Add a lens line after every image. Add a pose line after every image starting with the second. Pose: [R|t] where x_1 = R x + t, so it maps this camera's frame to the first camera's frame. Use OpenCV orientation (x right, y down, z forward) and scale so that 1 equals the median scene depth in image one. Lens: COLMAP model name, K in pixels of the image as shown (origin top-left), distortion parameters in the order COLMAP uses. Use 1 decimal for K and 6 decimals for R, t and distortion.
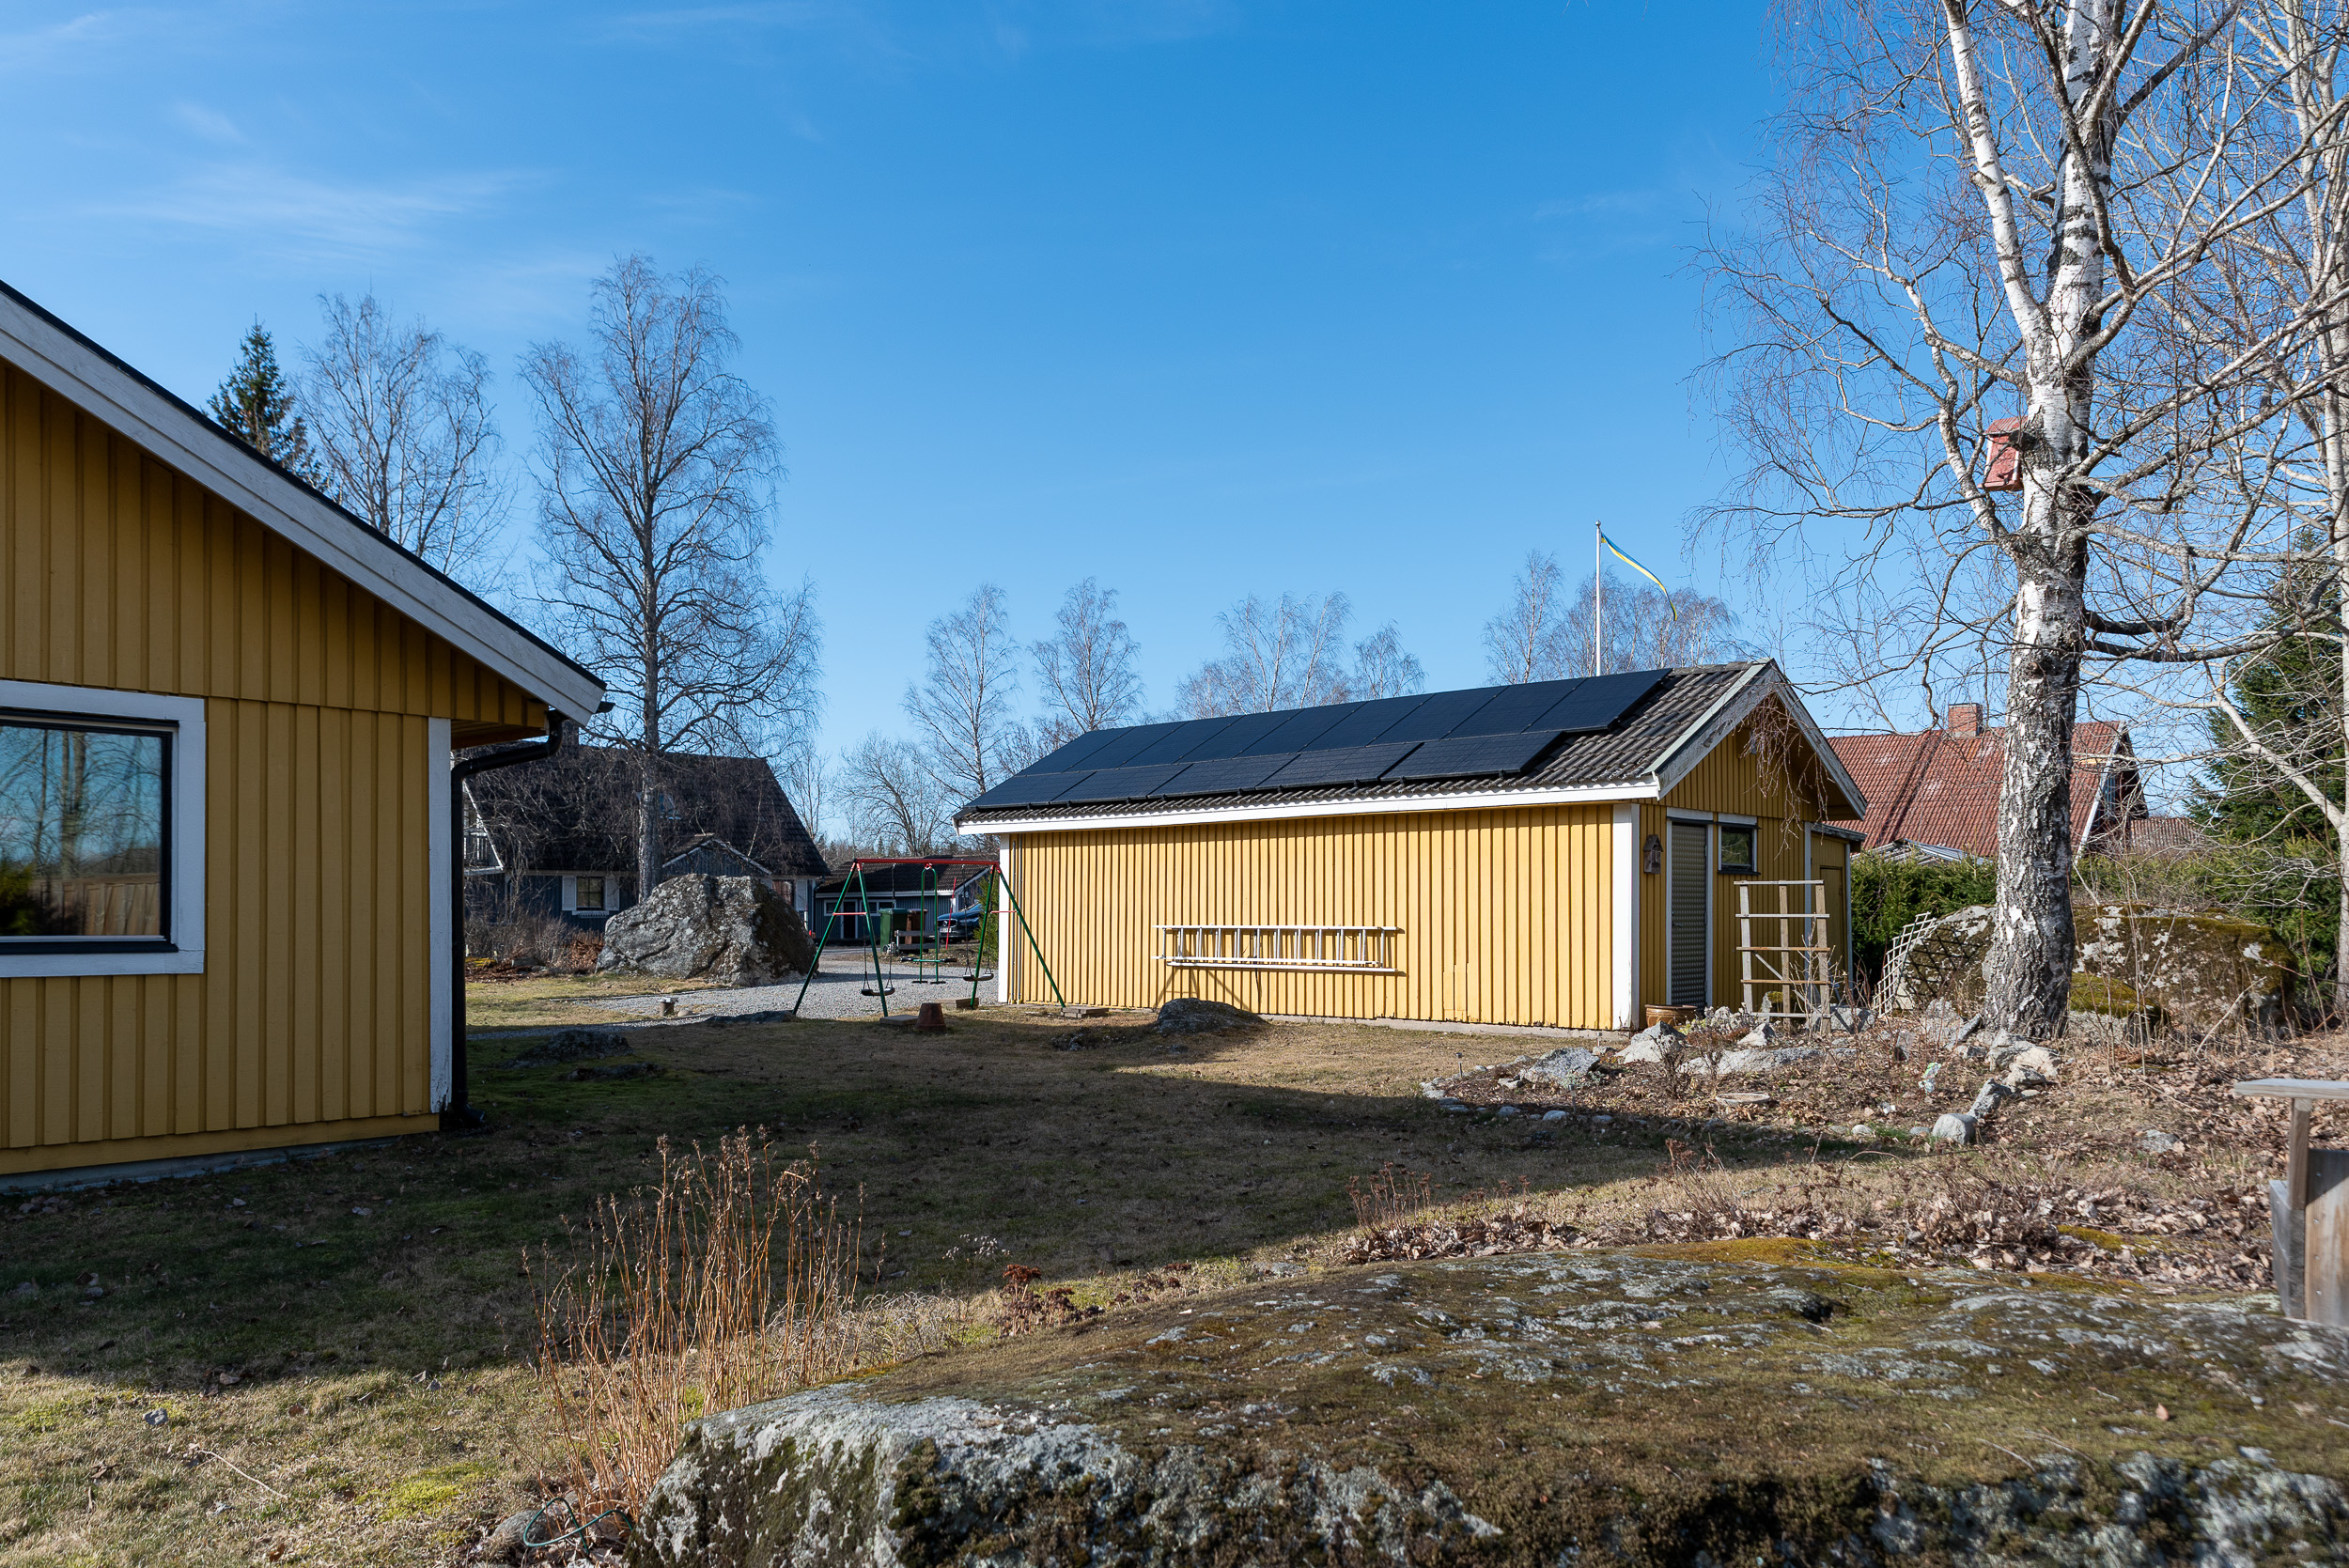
lens RADIAL K [[1618.1, 0, 1200.2], [0, 1618.1, 958.7], [0, 0, 1]] dist [0.011342, -0.010935]
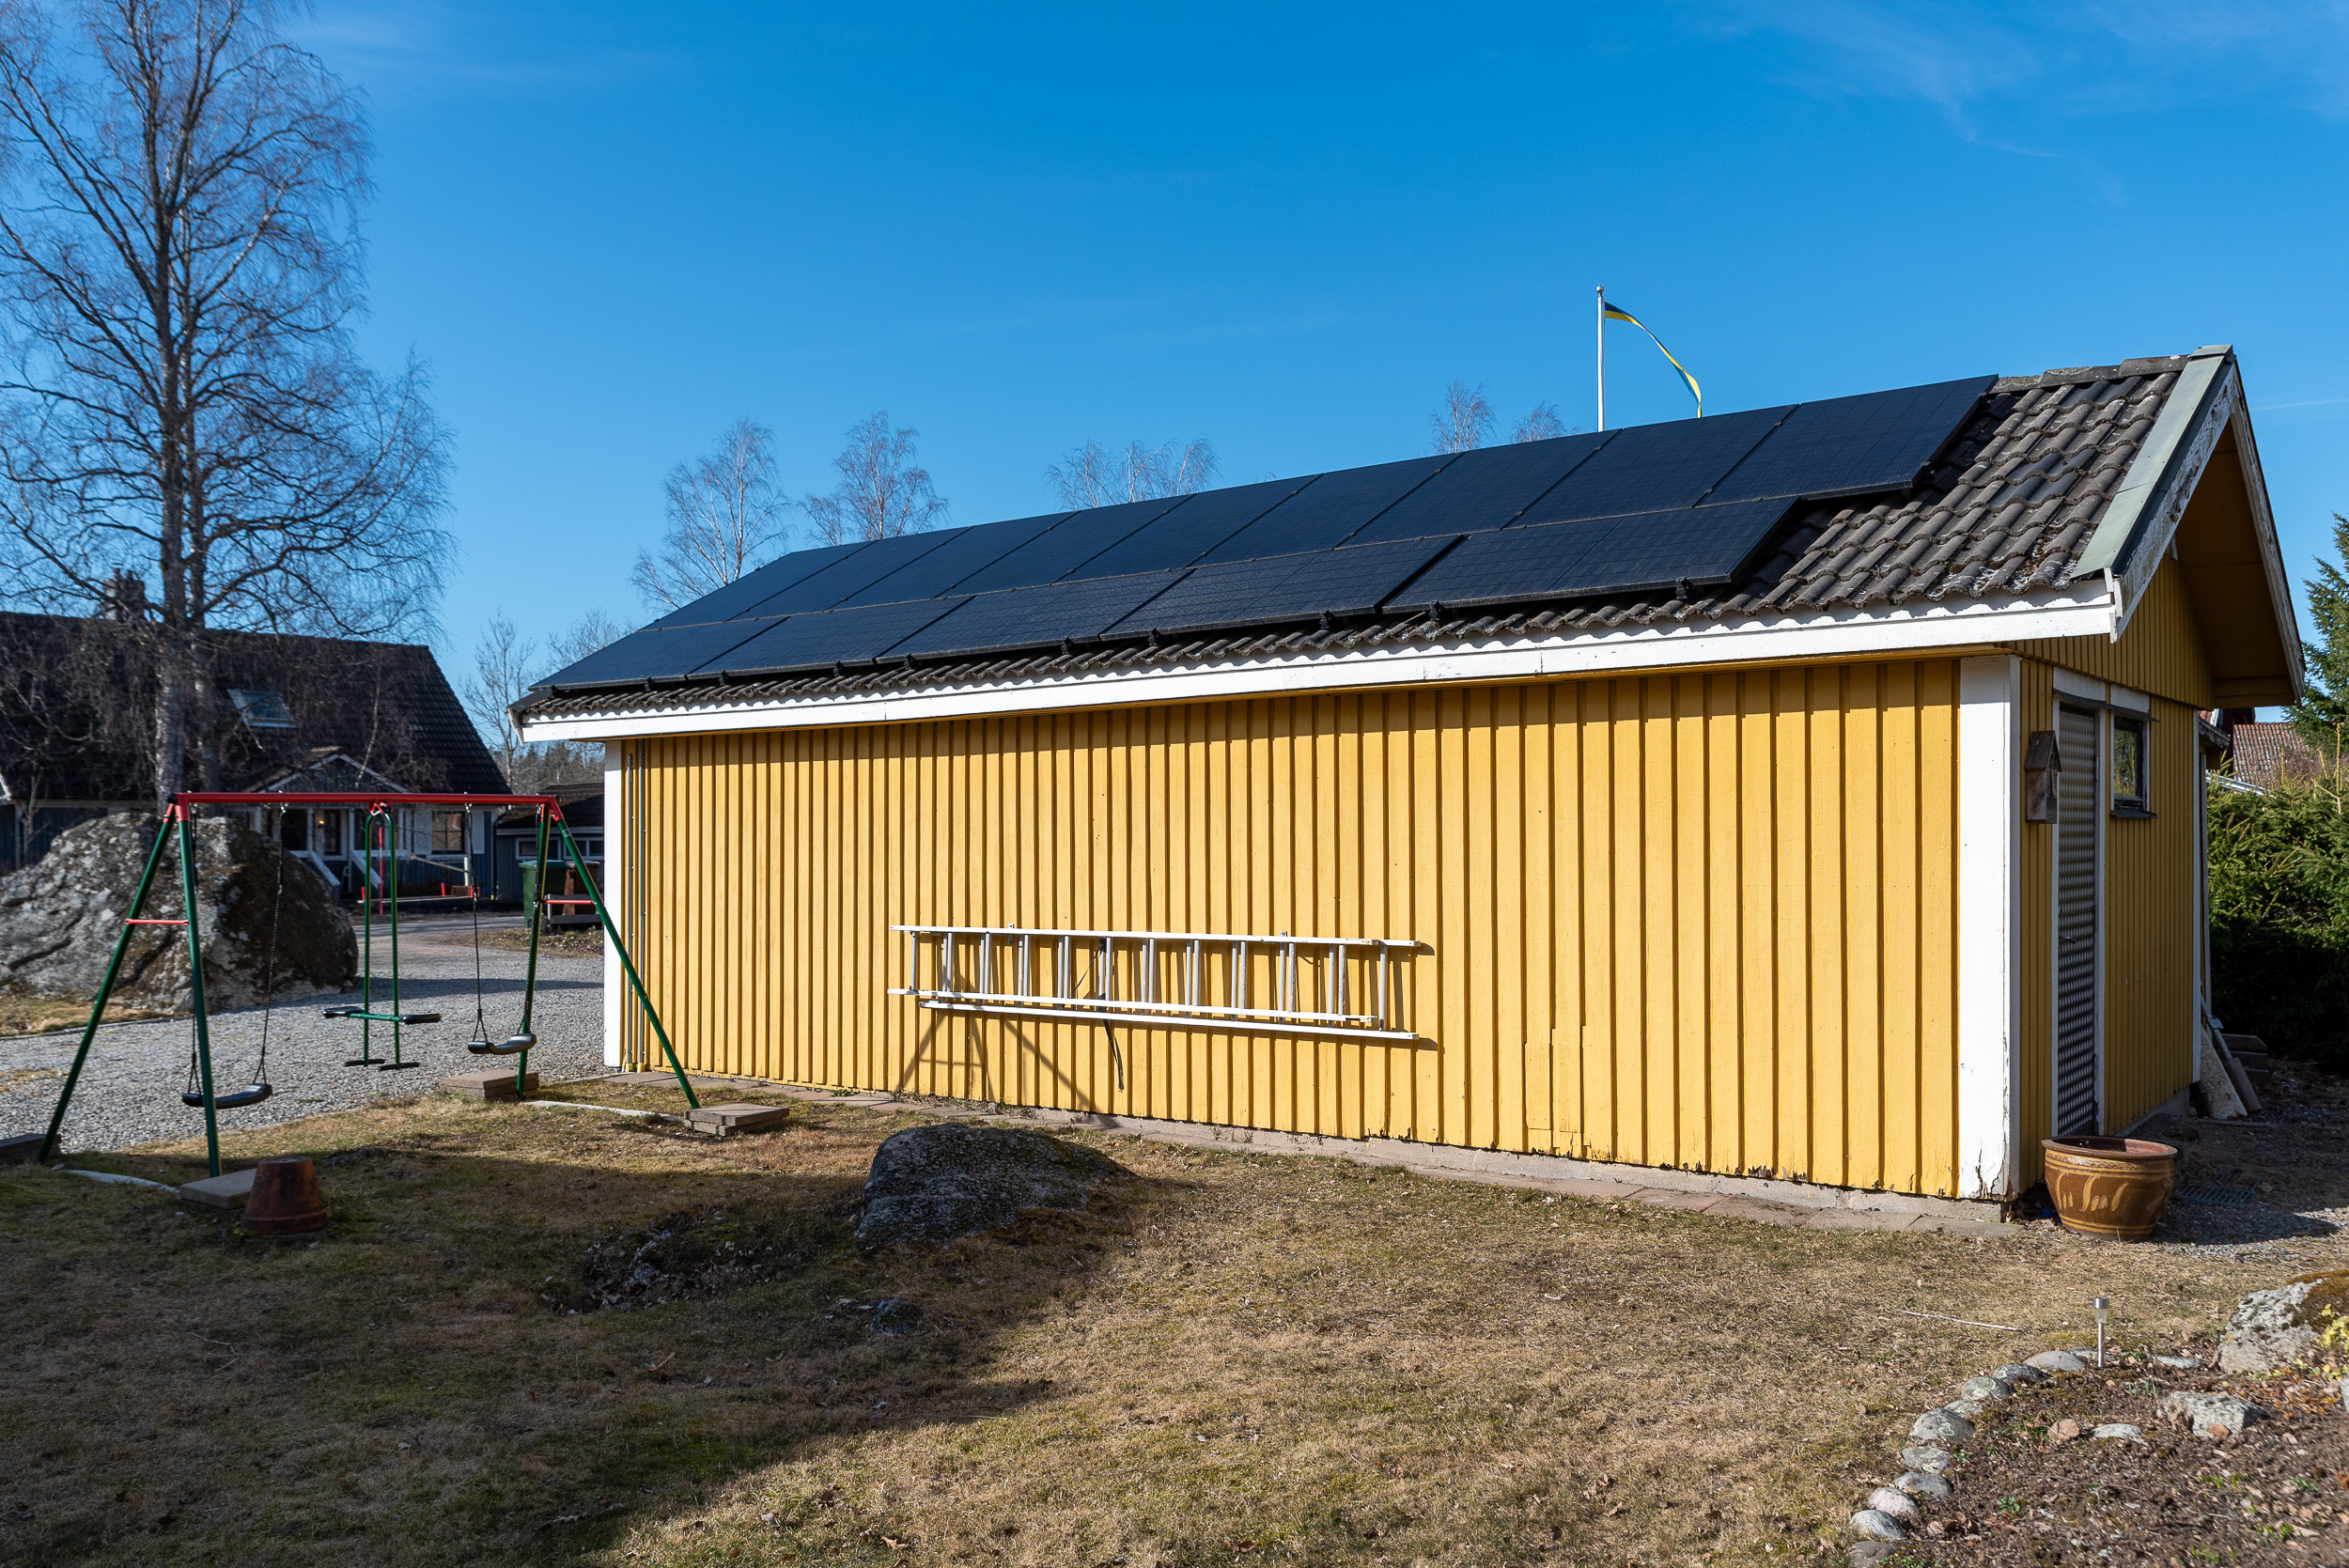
lens RADIAL K [[1850.5, 0, 1141.0], [0, 1850.5, 849.9], [0, 0, 1]] dist [0.004444, 0.002887]
pose [[0.998436, -0.005934, 0.055599, 0.014915], [0.007183, 0.999726, -0.022280, -0.030281], [-0.055451, 0.022645, 0.998205, 0.438911]]
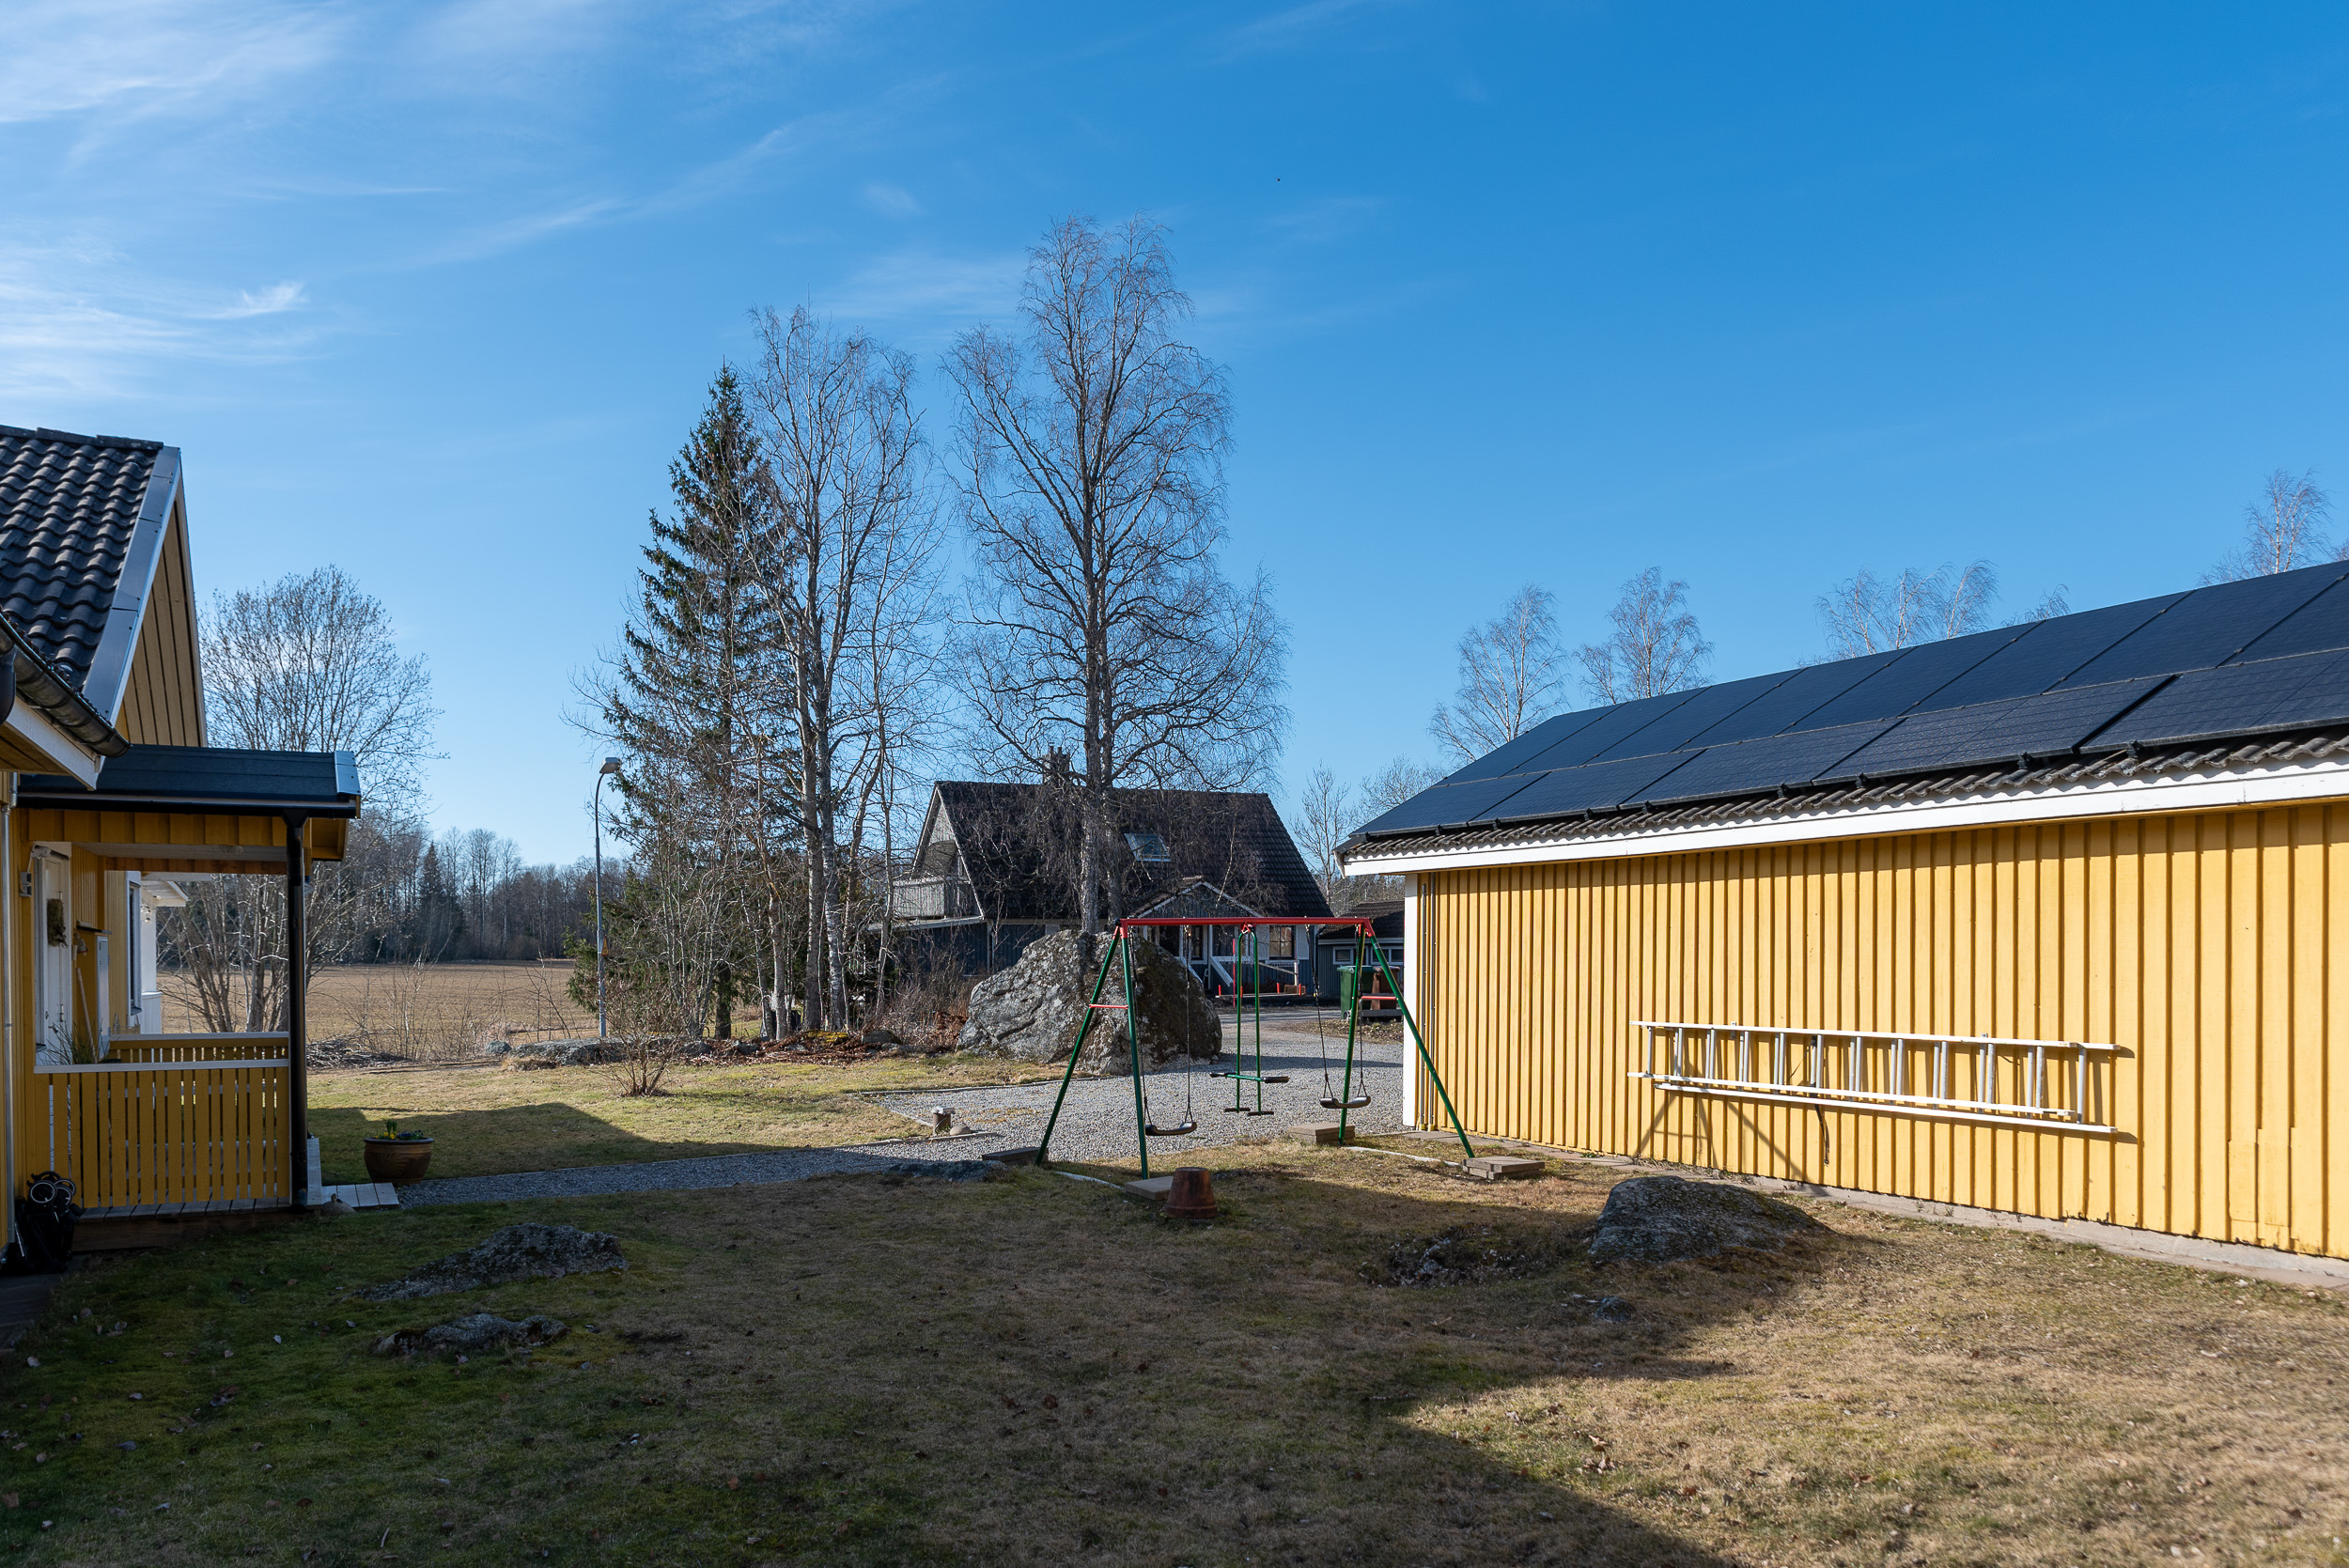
lens RADIAL K [[1618.1, 0, 1105.4], [0, 1618.1, 974.8], [0, 0, 1]] dist [0.011342, -0.010935]
pose [[0.917616, 0.003140, -0.397457, 0.030432], [-0.008163, 0.999907, -0.010946, -0.029565], [0.397385, 0.013288, 0.917556, 0.370494]]
